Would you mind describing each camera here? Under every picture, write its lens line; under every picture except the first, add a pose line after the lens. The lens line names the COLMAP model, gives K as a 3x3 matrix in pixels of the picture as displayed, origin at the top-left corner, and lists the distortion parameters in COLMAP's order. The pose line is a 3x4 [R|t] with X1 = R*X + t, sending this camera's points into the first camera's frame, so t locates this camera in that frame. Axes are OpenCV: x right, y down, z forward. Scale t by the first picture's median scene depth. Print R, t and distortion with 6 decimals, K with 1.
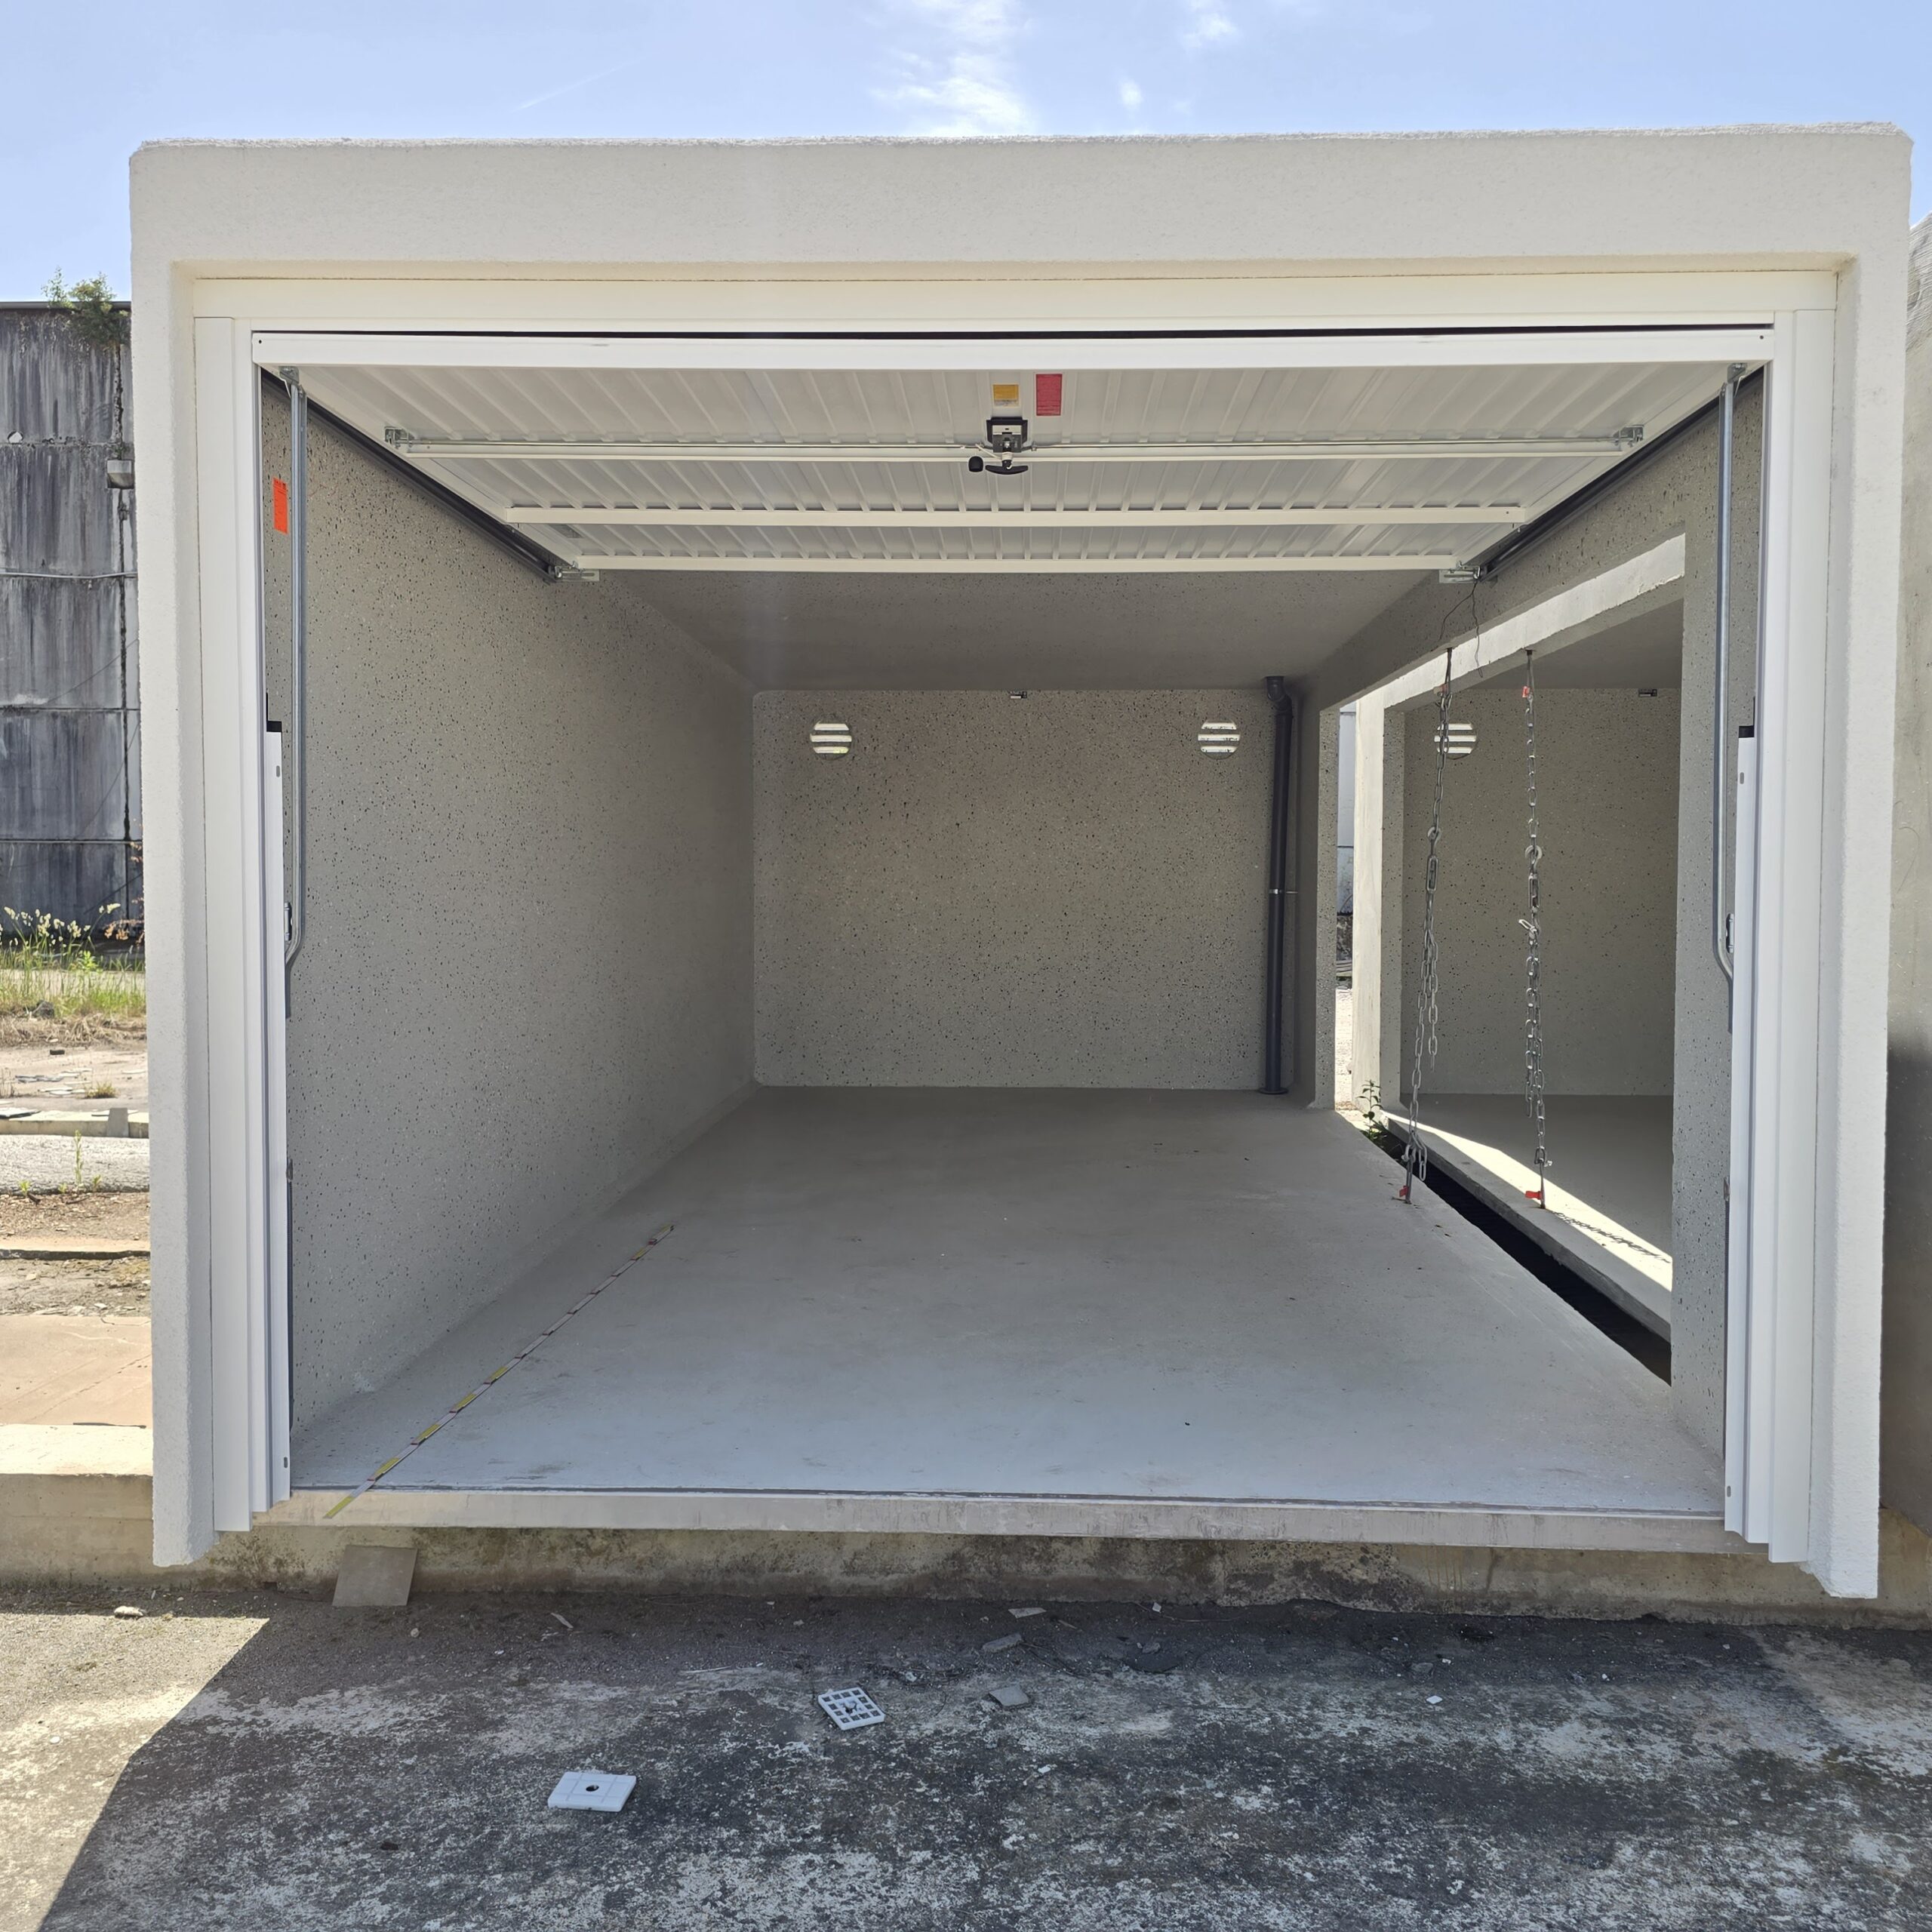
lens RADIAL K [[1735.4, 0, 972.3], [0, 1735.4, 963.2], [0, 0, 1]] dist [0.052007, -0.051196]
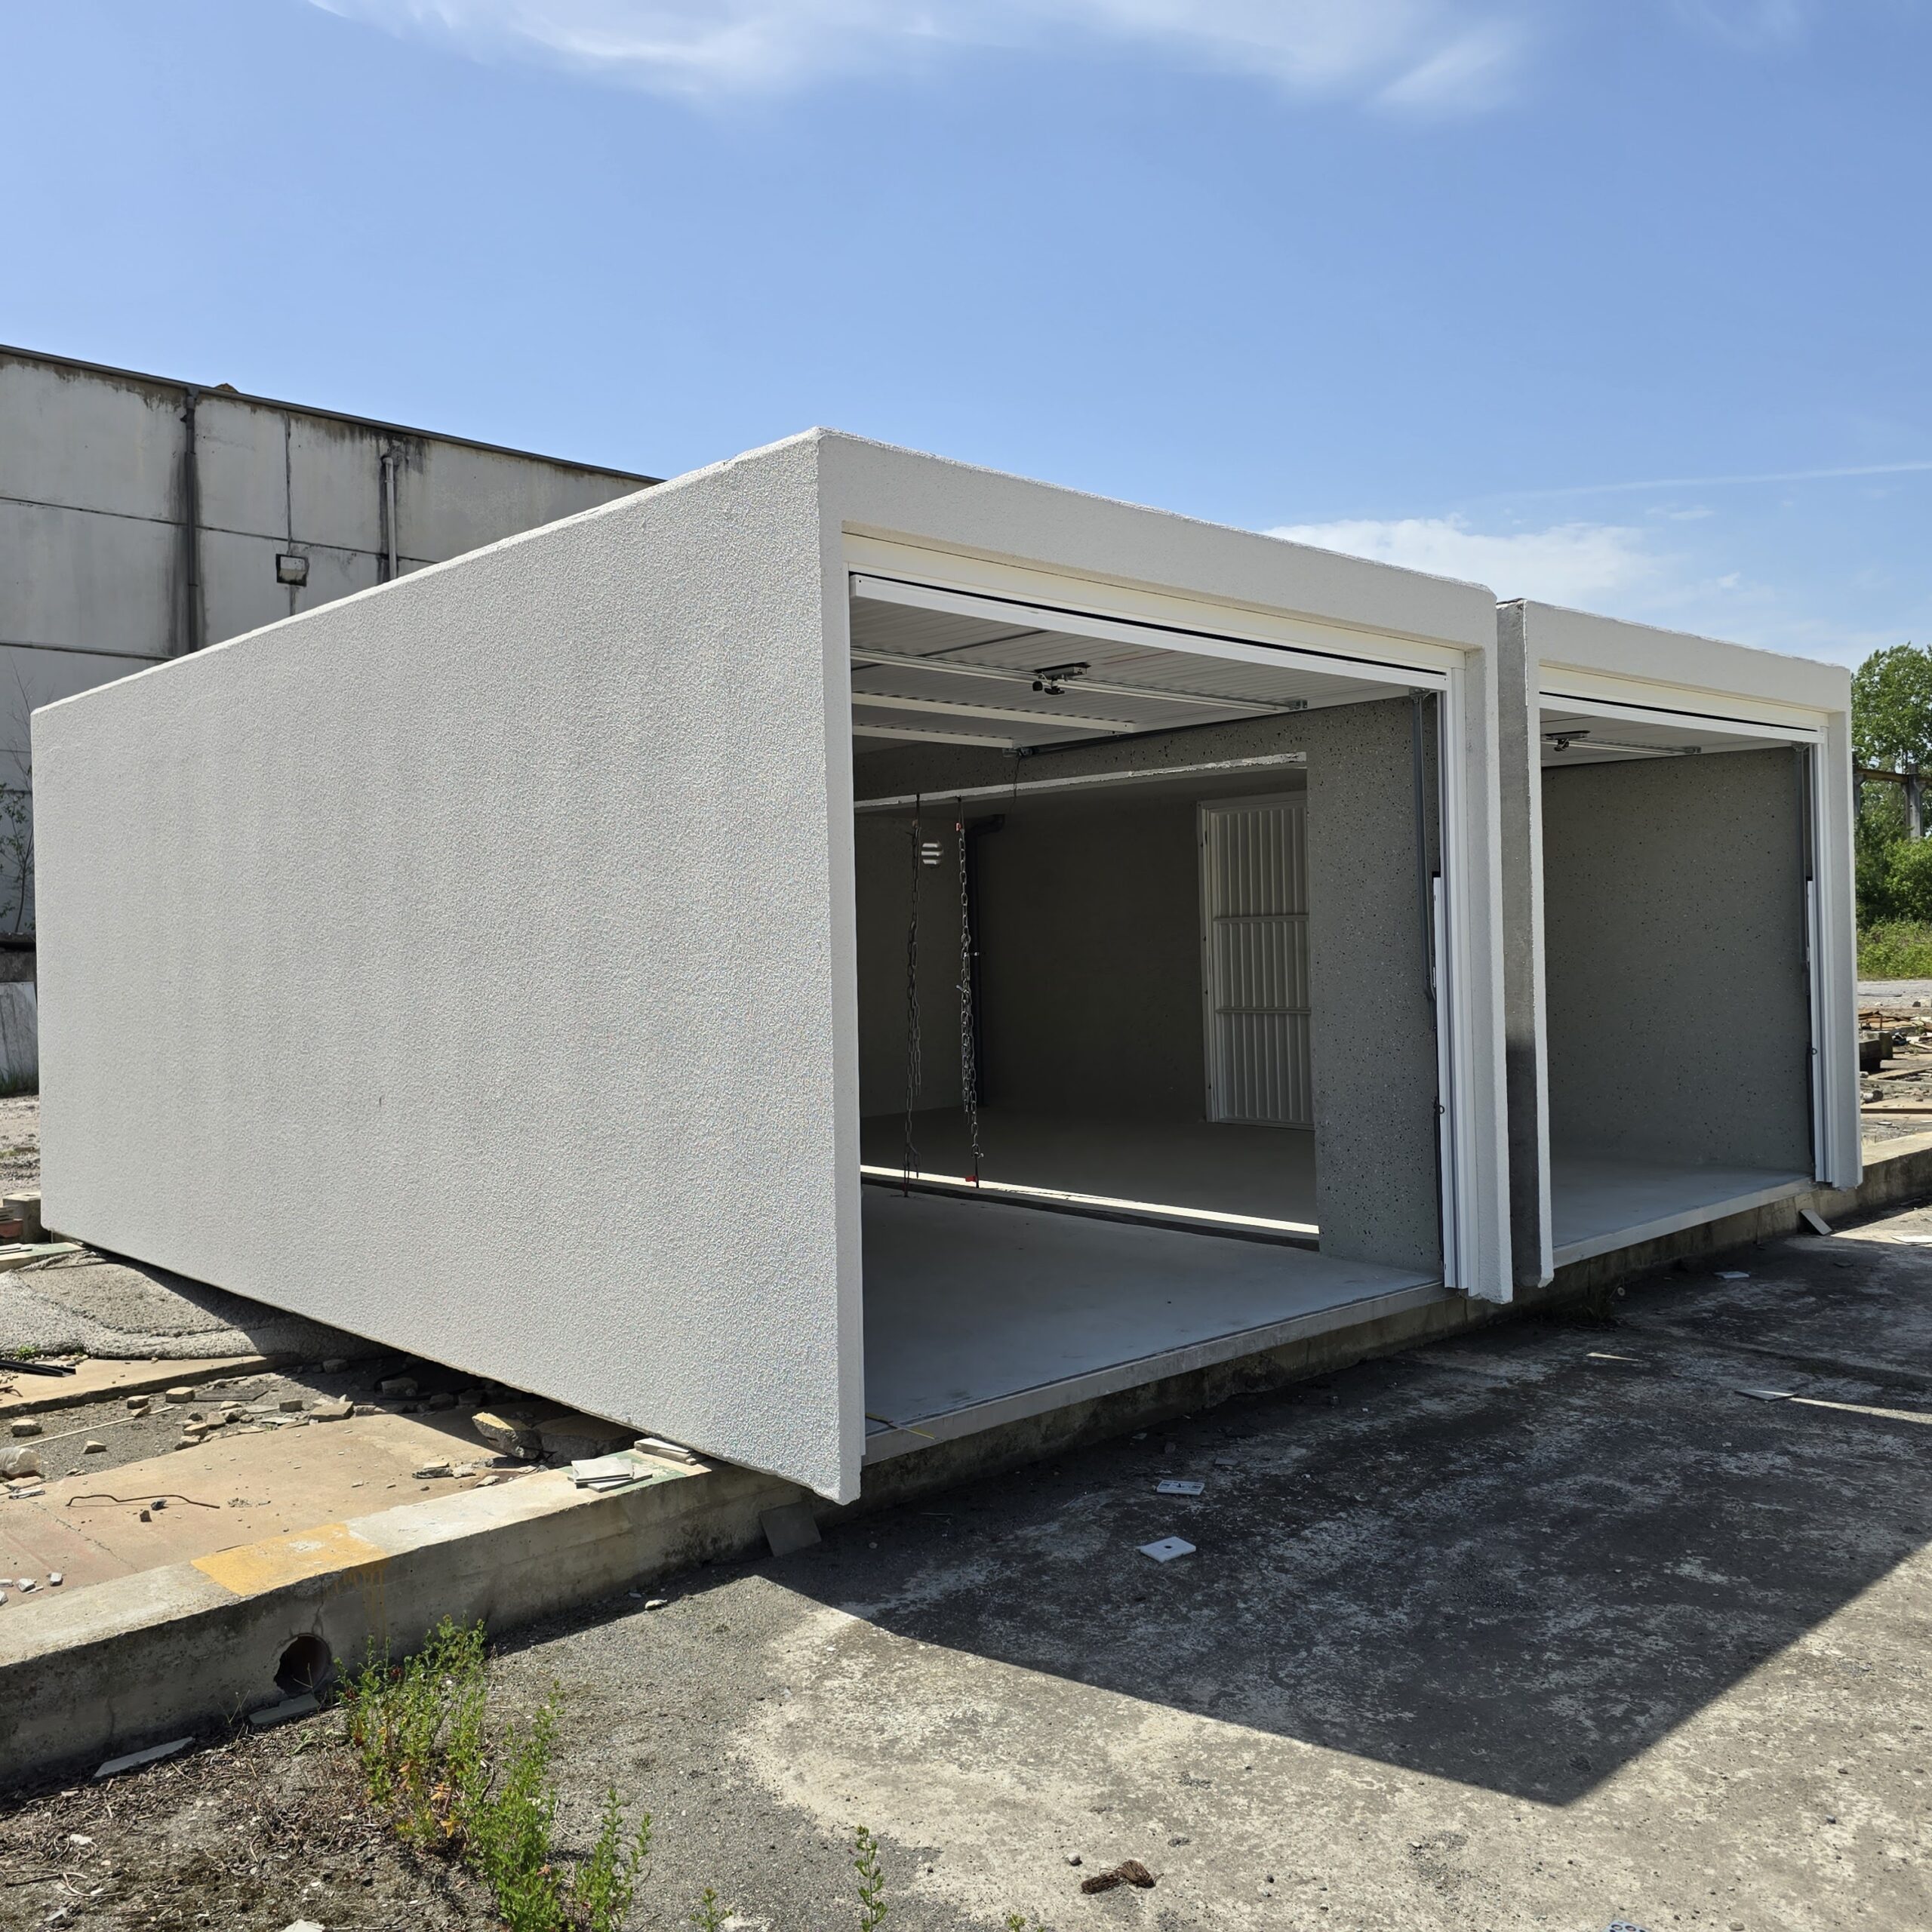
lens RADIAL K [[1735.4, 0, 972.3], [0, 1735.4, 963.2], [0, 0, 1]] dist [0.052007, -0.051196]
pose [[0.701197, -0.027473, 0.712438, -1.256729], [0.063593, 0.997684, -0.024118, -0.017504], [-0.710126, 0.062217, 0.701320, 0.004634]]
